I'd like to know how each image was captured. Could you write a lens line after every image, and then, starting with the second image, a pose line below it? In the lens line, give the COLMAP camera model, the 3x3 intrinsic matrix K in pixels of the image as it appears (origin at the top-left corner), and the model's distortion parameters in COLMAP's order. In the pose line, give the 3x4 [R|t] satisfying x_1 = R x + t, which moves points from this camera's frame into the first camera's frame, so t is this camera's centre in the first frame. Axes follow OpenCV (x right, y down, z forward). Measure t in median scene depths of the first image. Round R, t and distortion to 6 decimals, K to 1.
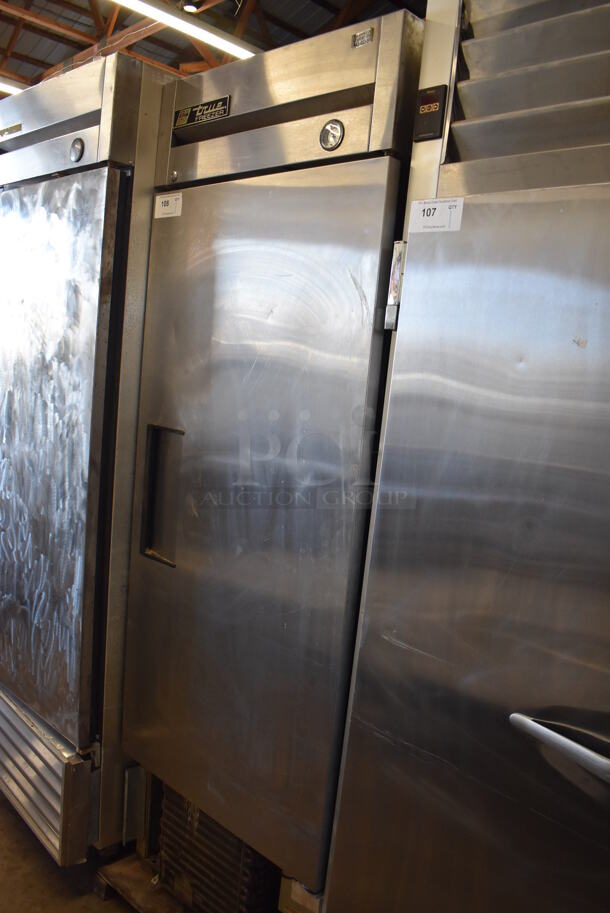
lens RADIAL K [[731.9, 0, 303.2], [0, 731.9, 456.5], [0, 0, 1]] dist [-0.091201, -0.000188]
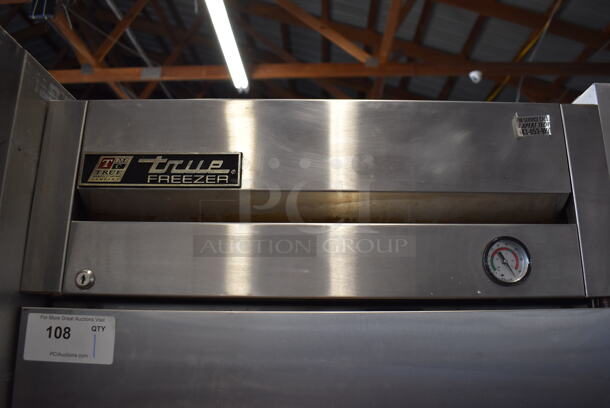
lens RADIAL K [[489.0, 0, 304.2], [0, 489.0, 203.6], [0, 0, 1]] dist [-0.091201, -0.000188]
pose [[0.730868, 0.093198, 0.676125, -0.302614], [0.146646, 0.946054, -0.288924, -0.327502], [-0.666578, 0.310316, 0.677774, 0.673490]]
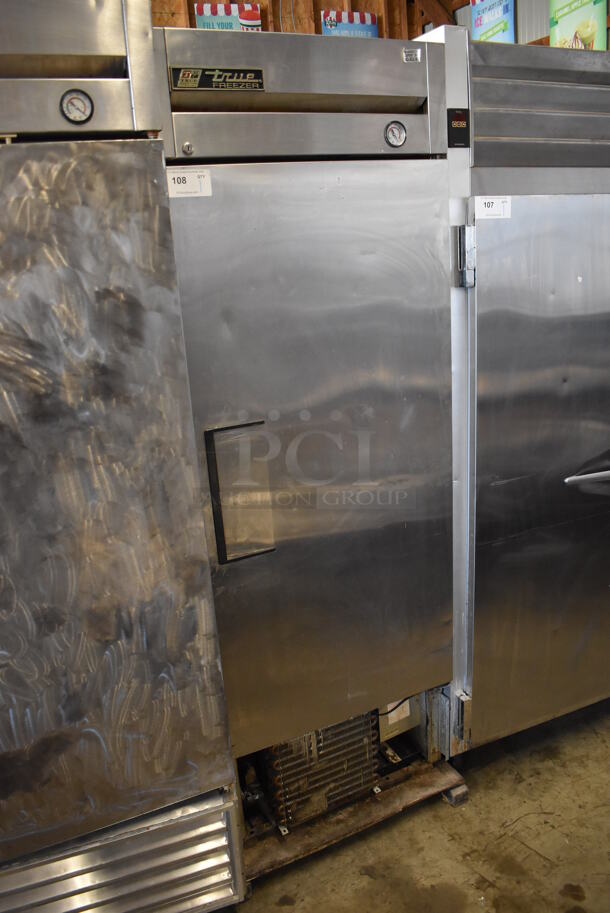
lens RADIAL K [[731.9, 0, 305.2], [0, 731.9, 453.6], [0, 0, 1]] dist [-0.091201, -0.000188]
pose [[0.361013, -0.381677, 0.850878, -1.020767], [0.212778, 0.922055, 0.323326, -0.306463], [-0.907962, 0.064323, 0.414086, 0.550676]]
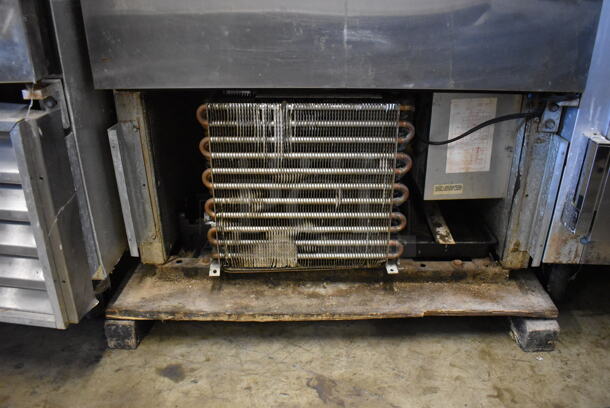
lens RADIAL K [[489.0, 0, 302.8], [0, 489.0, 202.3], [0, 0, 1]] dist [-0.091201, -0.000188]
pose [[0.748206, -0.371066, 0.549998, -0.424018], [0.157032, 0.904465, 0.396590, 0.425287], [-0.644615, -0.210364, 0.734995, 0.709330]]
